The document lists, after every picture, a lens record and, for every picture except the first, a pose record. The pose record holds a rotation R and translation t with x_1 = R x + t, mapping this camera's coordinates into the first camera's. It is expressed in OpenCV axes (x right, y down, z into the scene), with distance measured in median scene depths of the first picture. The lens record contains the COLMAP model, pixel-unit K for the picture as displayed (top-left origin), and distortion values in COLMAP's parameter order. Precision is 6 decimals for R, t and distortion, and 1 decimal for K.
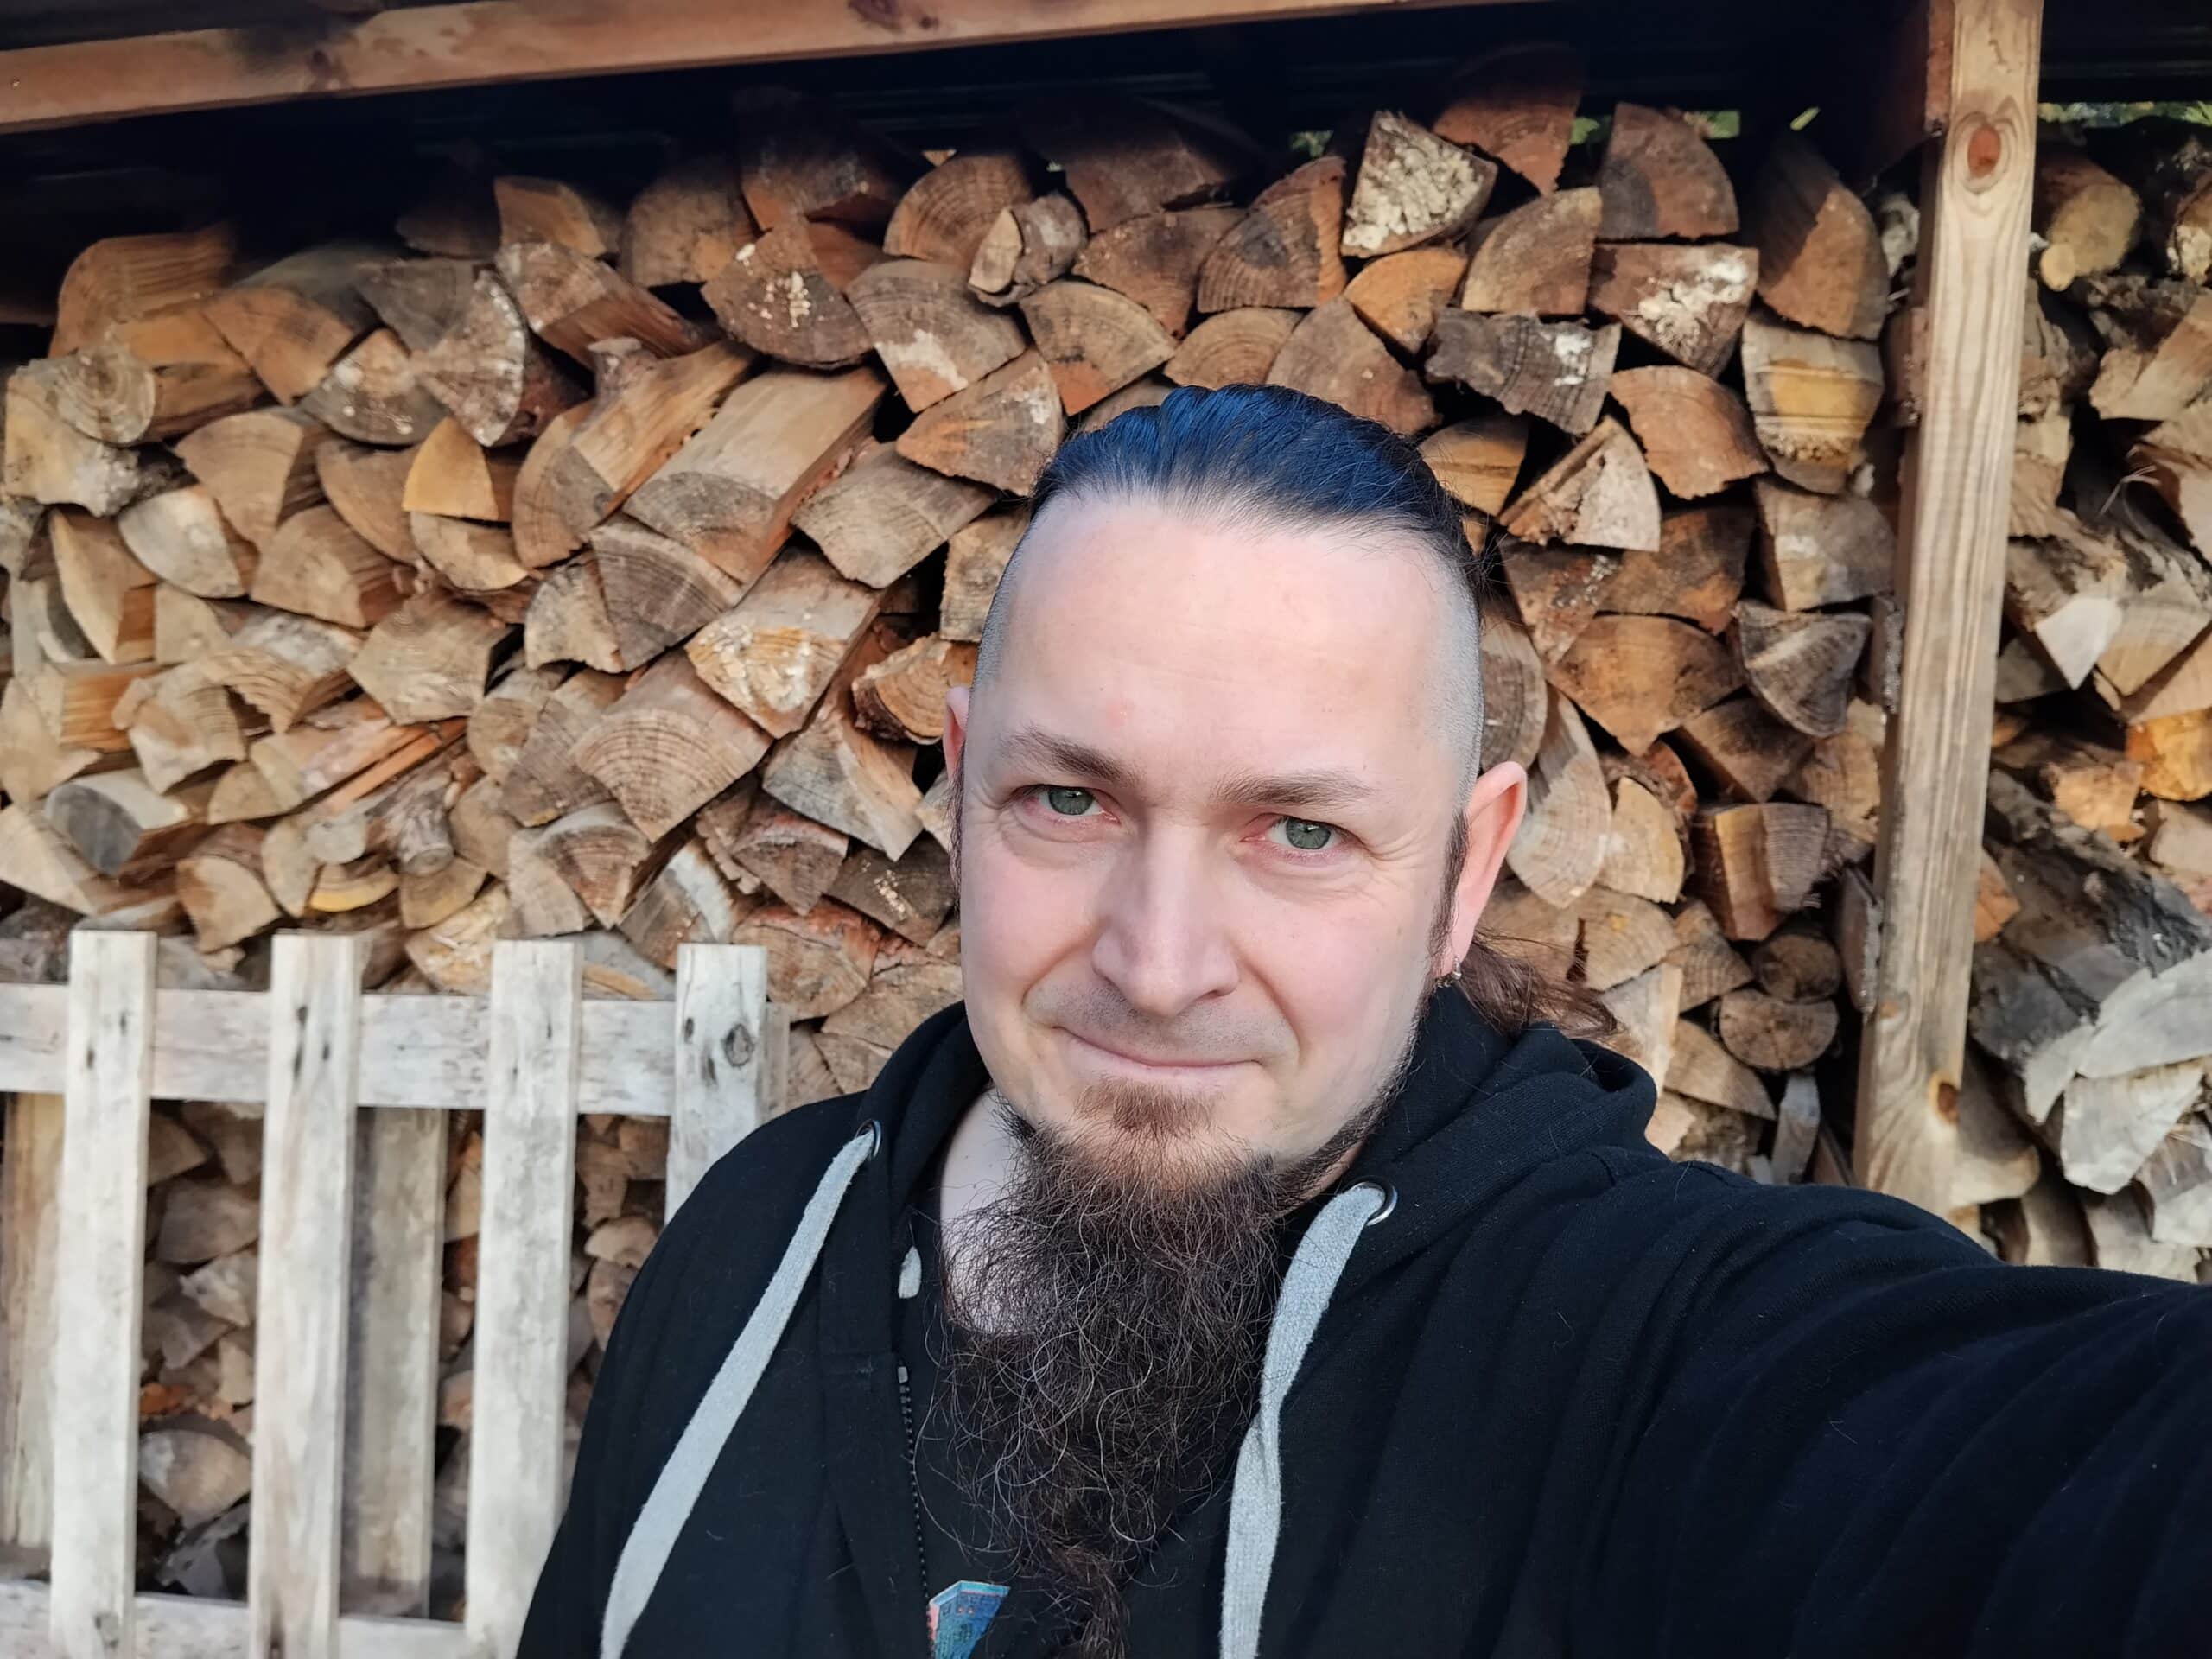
lens RADIAL K [[1926.0, 0, 1085.4], [0, 1926.0, 783.2], [0, 0, 1]] dist [0.052333, -0.140903]
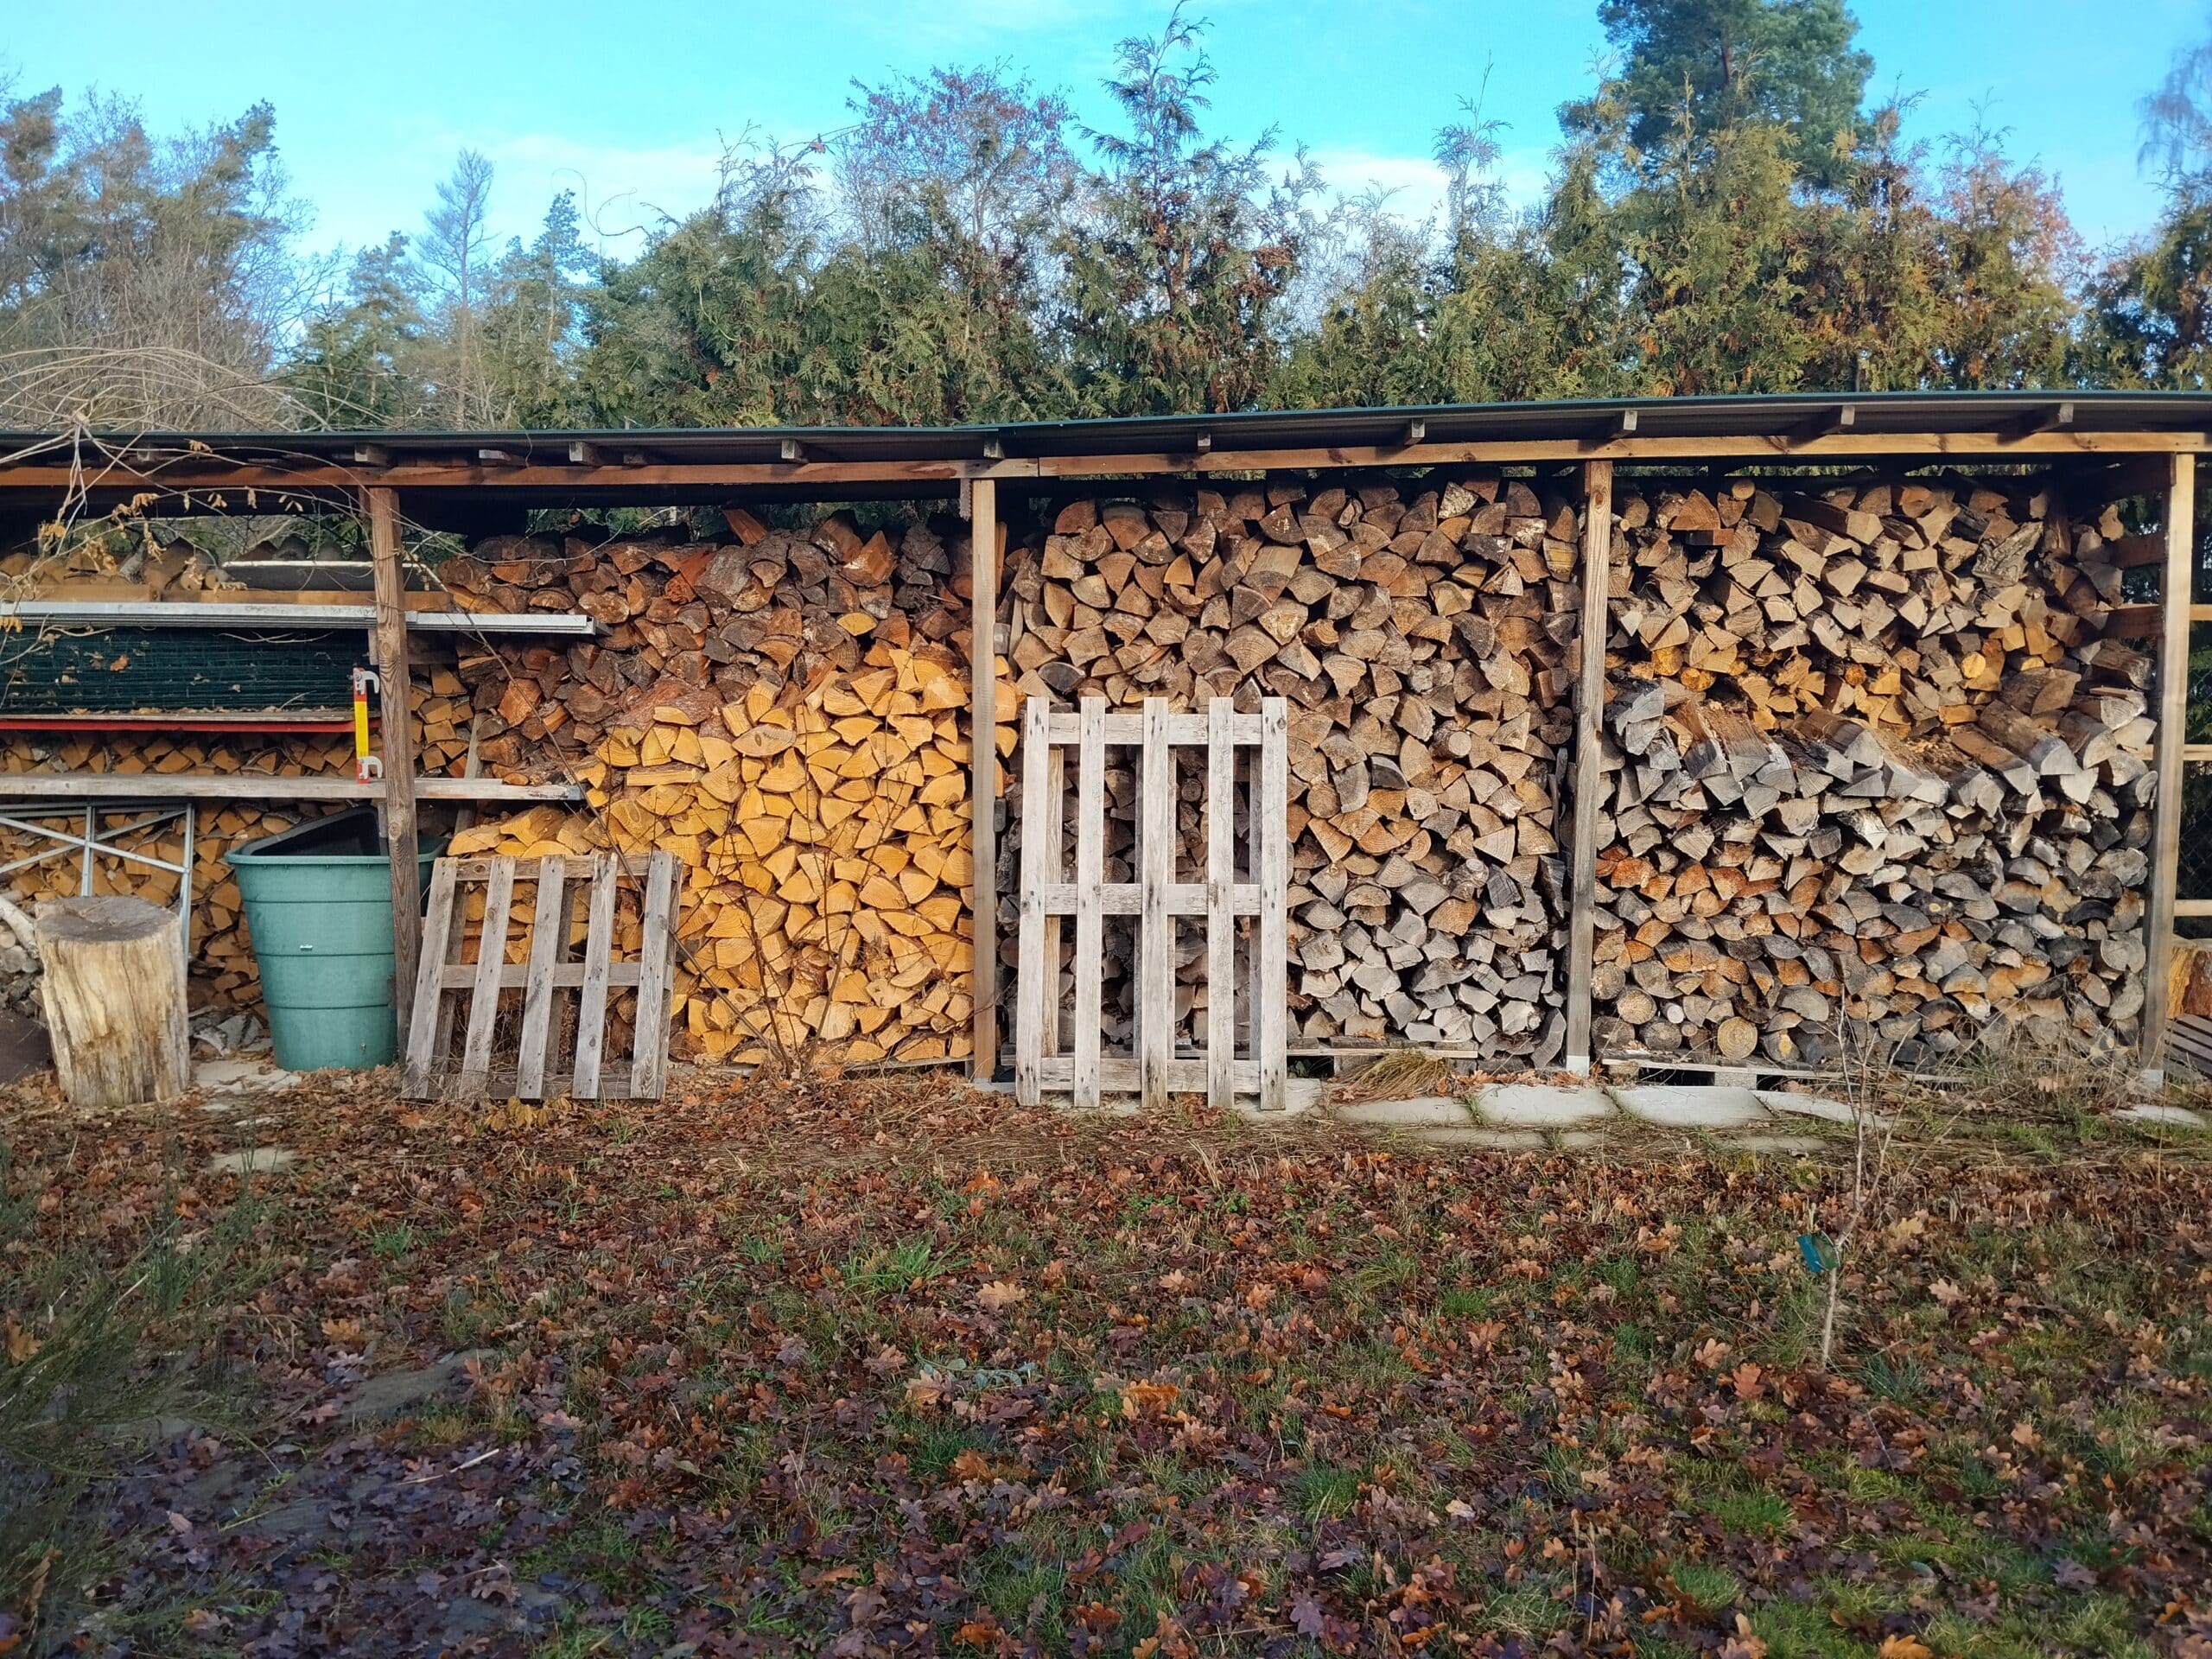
lens RADIAL K [[1926.0, 0, 1074.0], [0, 1926.0, 775.0], [0, 0, 1]] dist [0.052333, -0.140903]
pose [[0.995089, 0.013307, 0.098090, -0.899589], [-0.003080, 0.994606, -0.103678, 0.592371], [-0.098941, 0.102867, 0.989762, -2.497982]]
